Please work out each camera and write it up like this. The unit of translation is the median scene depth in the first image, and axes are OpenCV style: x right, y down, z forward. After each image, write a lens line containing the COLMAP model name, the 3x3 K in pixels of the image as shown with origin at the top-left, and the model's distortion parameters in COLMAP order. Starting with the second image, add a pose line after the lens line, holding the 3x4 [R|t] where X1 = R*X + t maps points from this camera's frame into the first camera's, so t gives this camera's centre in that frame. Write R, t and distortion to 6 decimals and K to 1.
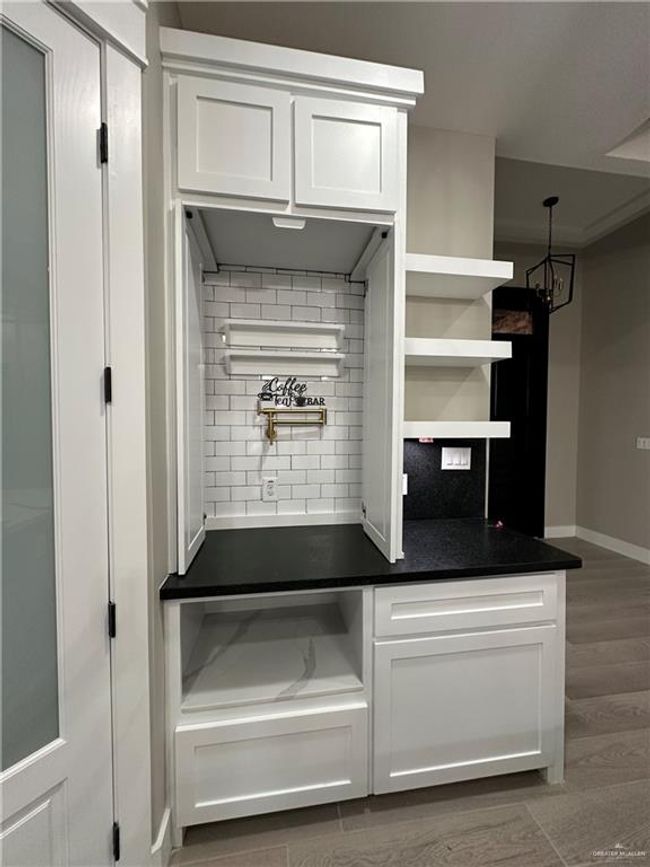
lens RADIAL K [[344.1, 0, 322.5], [0, 344.1, 432.3], [0, 0, 1]] dist [-0.000352, -0.000116]
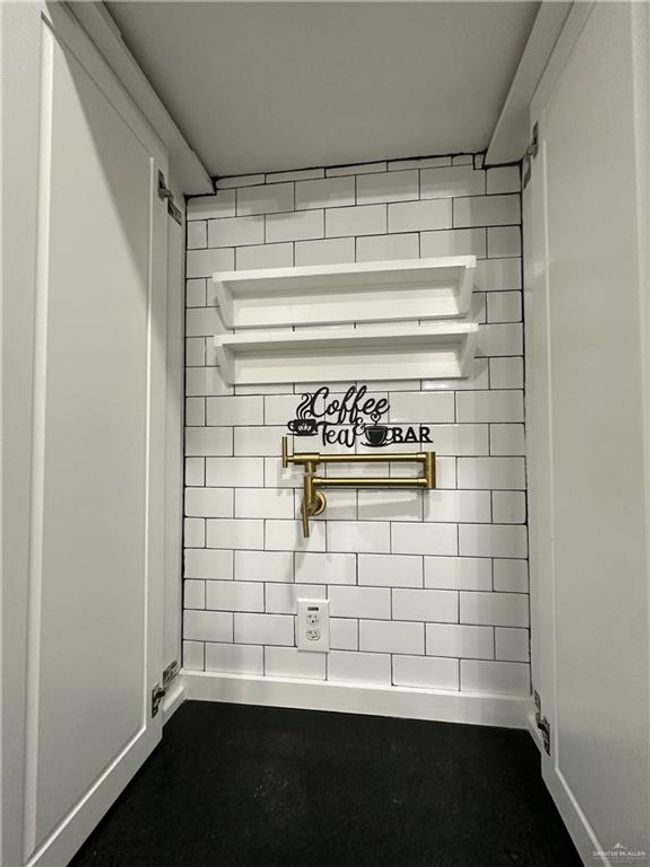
lens RADIAL K [[410.7, 0, 322.9], [0, 410.7, 433.0], [0, 0, 1]] dist [-0.005999, -0.000316]
pose [[0.953208, -0.018119, -0.301771, 0.034352], [-0.002062, 0.997789, -0.066424, -0.058310], [0.302307, 0.063939, 0.951064, 0.468083]]
